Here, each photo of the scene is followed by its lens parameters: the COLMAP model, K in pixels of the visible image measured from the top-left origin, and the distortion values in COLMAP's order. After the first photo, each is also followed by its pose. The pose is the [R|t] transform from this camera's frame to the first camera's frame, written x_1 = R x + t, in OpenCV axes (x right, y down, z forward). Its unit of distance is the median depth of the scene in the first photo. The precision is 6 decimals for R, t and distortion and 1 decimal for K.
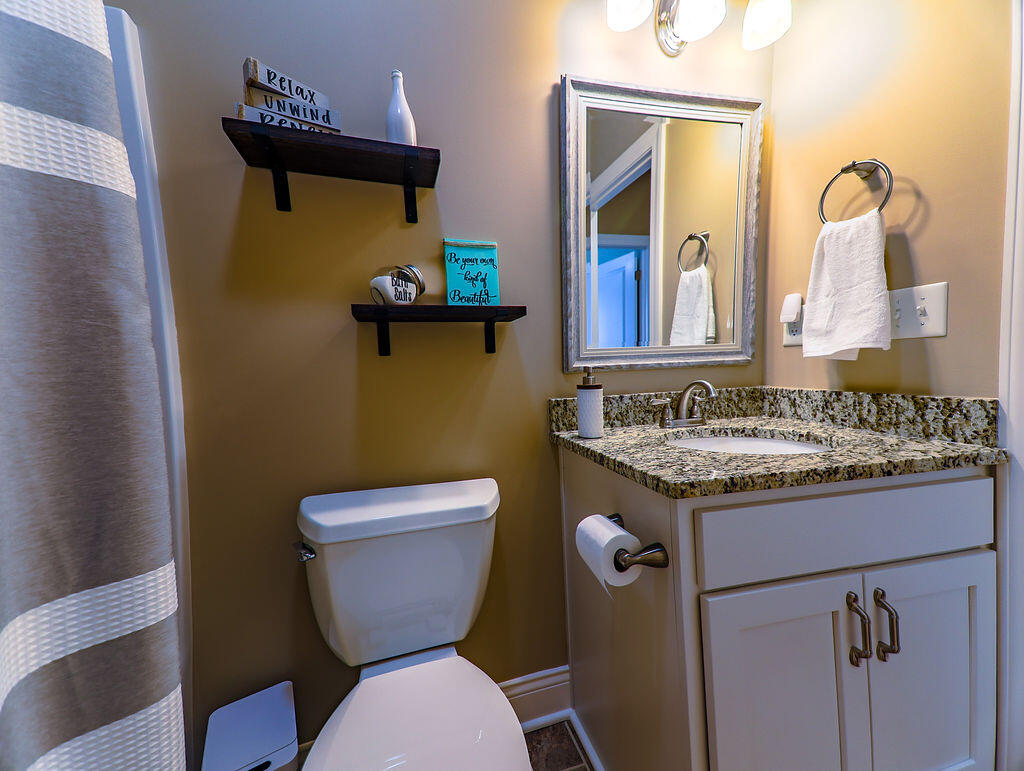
lens RADIAL K [[394.5, 0, 507.8], [0, 394.5, 388.8], [0, 0, 1]] dist [0.094074, -0.000252]
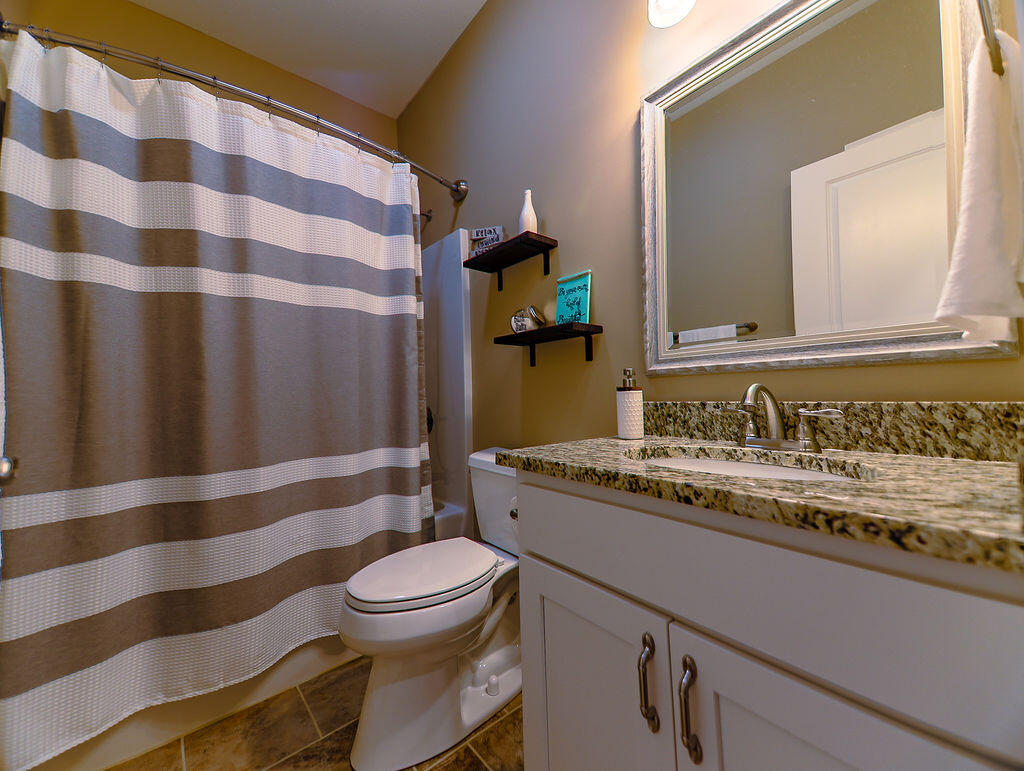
lens RADIAL K [[416.2, 0, 512.0], [0, 416.2, 385.5], [0, 0, 1]] dist [0.105687, -0.000175]
pose [[0.397521, 0.008008, -0.917558, 1.183080], [-0.047532, 0.998799, -0.011875, 0.013903], [0.916361, 0.048334, 0.397425, 0.321009]]
